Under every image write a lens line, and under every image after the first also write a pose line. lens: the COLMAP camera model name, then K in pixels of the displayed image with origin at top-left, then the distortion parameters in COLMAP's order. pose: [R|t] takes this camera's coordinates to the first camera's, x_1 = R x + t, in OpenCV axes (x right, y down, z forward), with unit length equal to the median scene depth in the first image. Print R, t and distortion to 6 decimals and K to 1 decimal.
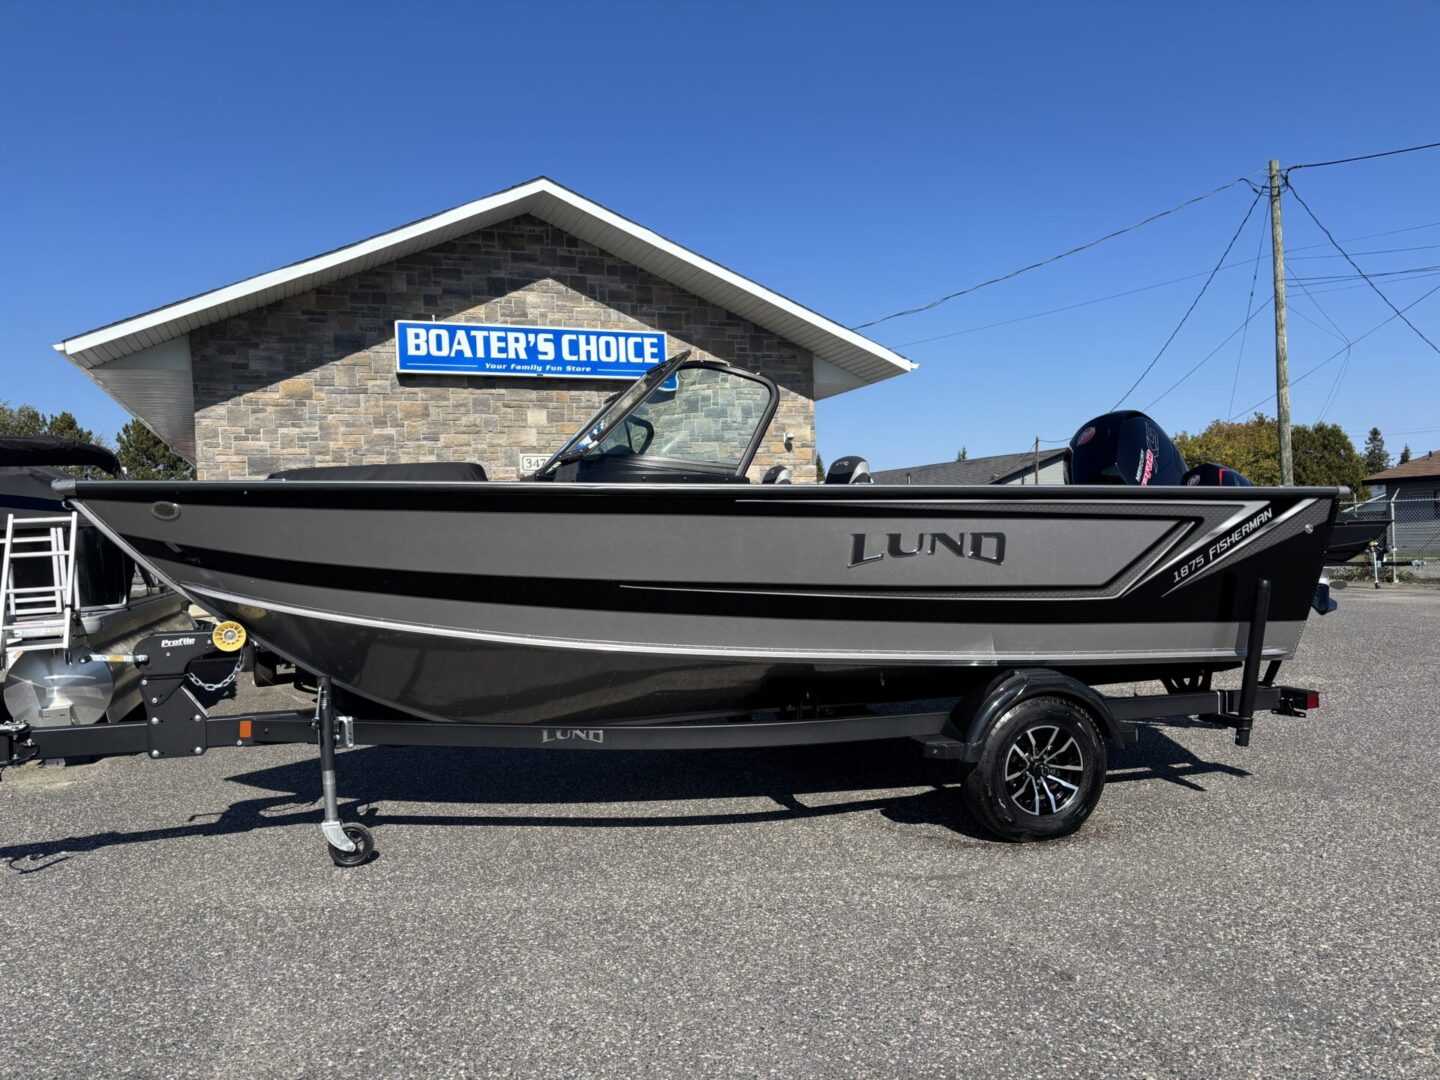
lens RADIAL K [[1091.2, 0, 717.0], [0, 1091.2, 549.9], [0, 0, 1]] dist [0.042012, -0.043739]
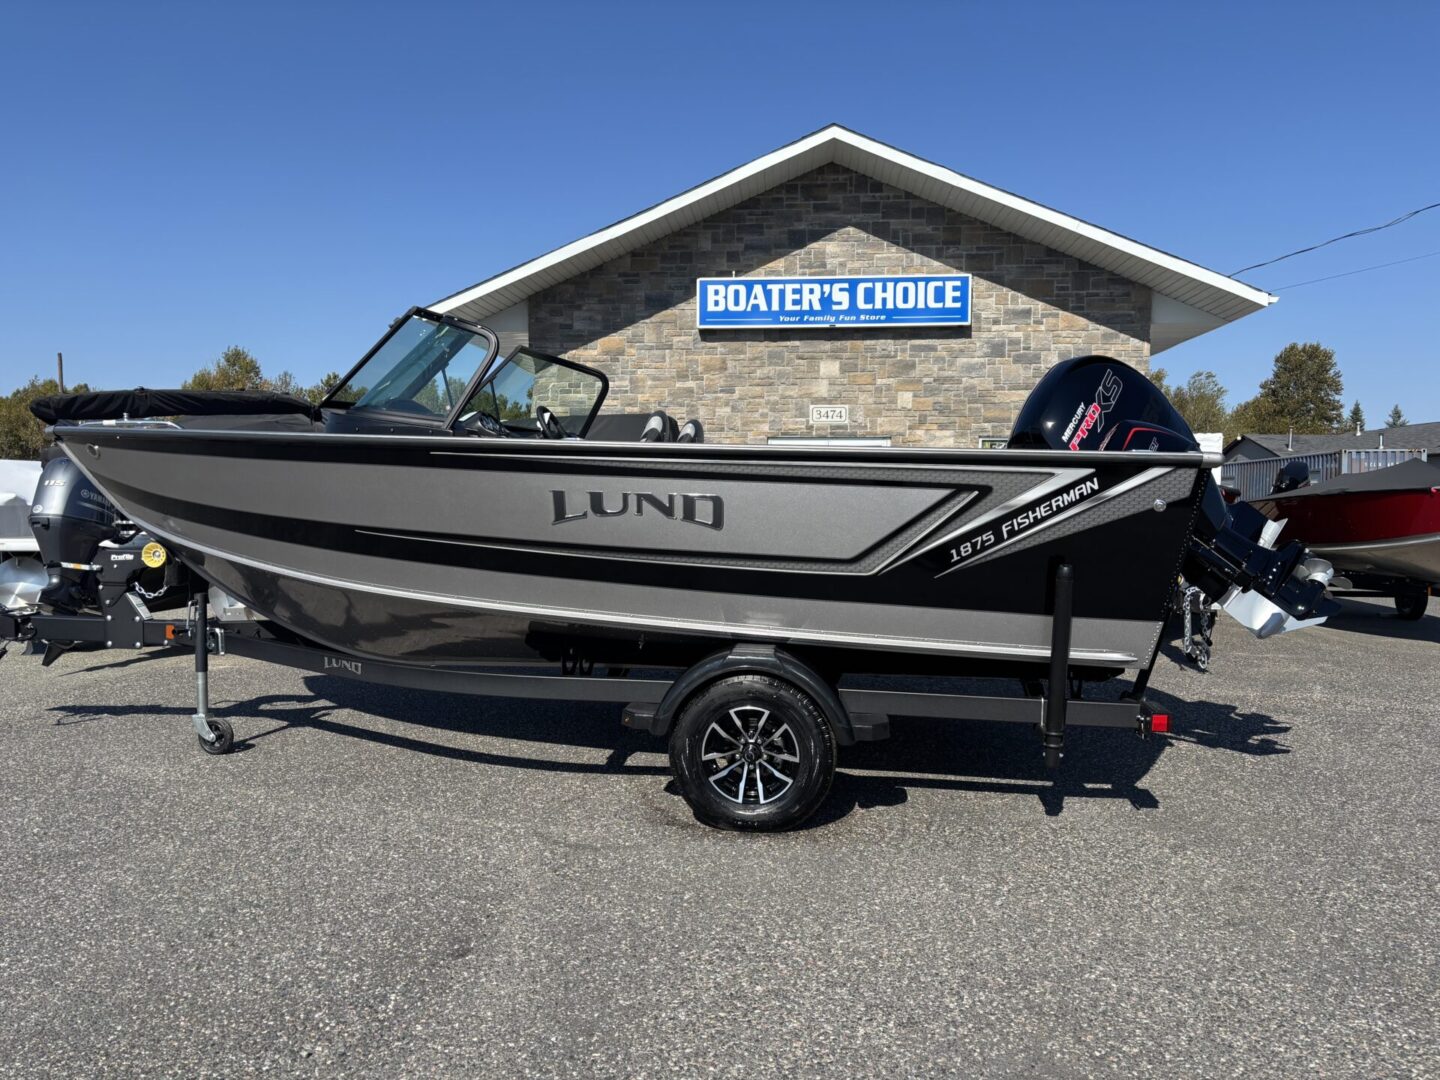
lens RADIAL K [[1082.4, 0, 675.4], [0, 1082.4, 540.0], [0, 0, 1]] dist [0.089486, -0.125193]
pose [[0.899439, 0.055896, -0.433458, 0.156552], [-0.039839, 0.998145, 0.046047, -0.004670], [0.435227, -0.024148, 0.899997, 0.039655]]
